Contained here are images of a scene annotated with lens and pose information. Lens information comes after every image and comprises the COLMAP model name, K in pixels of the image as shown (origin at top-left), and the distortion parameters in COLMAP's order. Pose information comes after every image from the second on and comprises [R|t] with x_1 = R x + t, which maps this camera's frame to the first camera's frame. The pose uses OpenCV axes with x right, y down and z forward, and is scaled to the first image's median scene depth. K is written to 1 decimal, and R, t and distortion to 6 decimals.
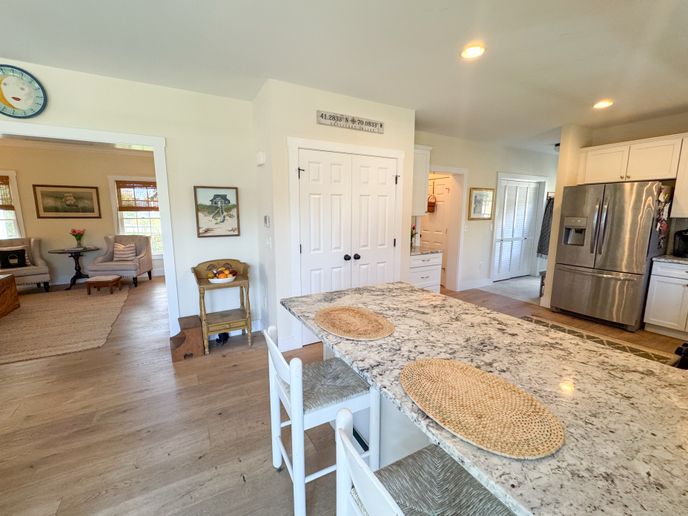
lens RADIAL K [[298.8, 0, 344.0], [0, 298.8, 258.0], [0, 0, 1]] dist [-0.003060, -0.000319]
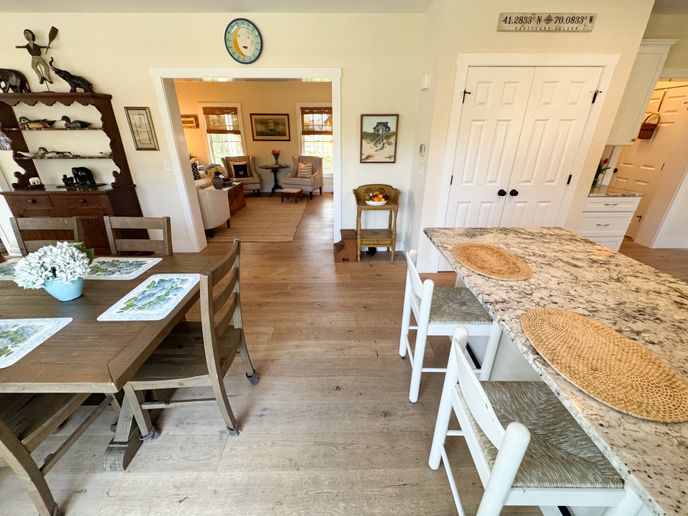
lens RADIAL K [[286.5, 0, 341.2], [0, 286.5, 257.4], [0, 0, 1]] dist [-0.002165, -0.000091]
pose [[0.873982, 0.192390, -0.446253, 0.010501], [-0.072025, 0.959435, 0.272573, -0.016414], [0.480591, -0.206082, 0.852386, -0.055699]]
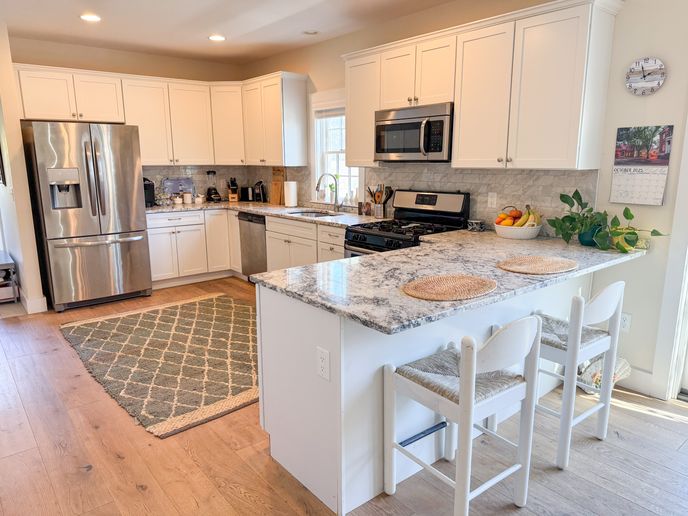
lens RADIAL K [[502.9, 0, 341.7], [0, 502.9, 256.7], [0, 0, 1]] dist [0.093697, -0.131927]
pose [[-0.171200, -0.198094, 0.965116, -0.620458], [0.162435, 0.960498, 0.225960, -0.121593], [-0.971754, 0.195453, -0.132260, 0.685830]]
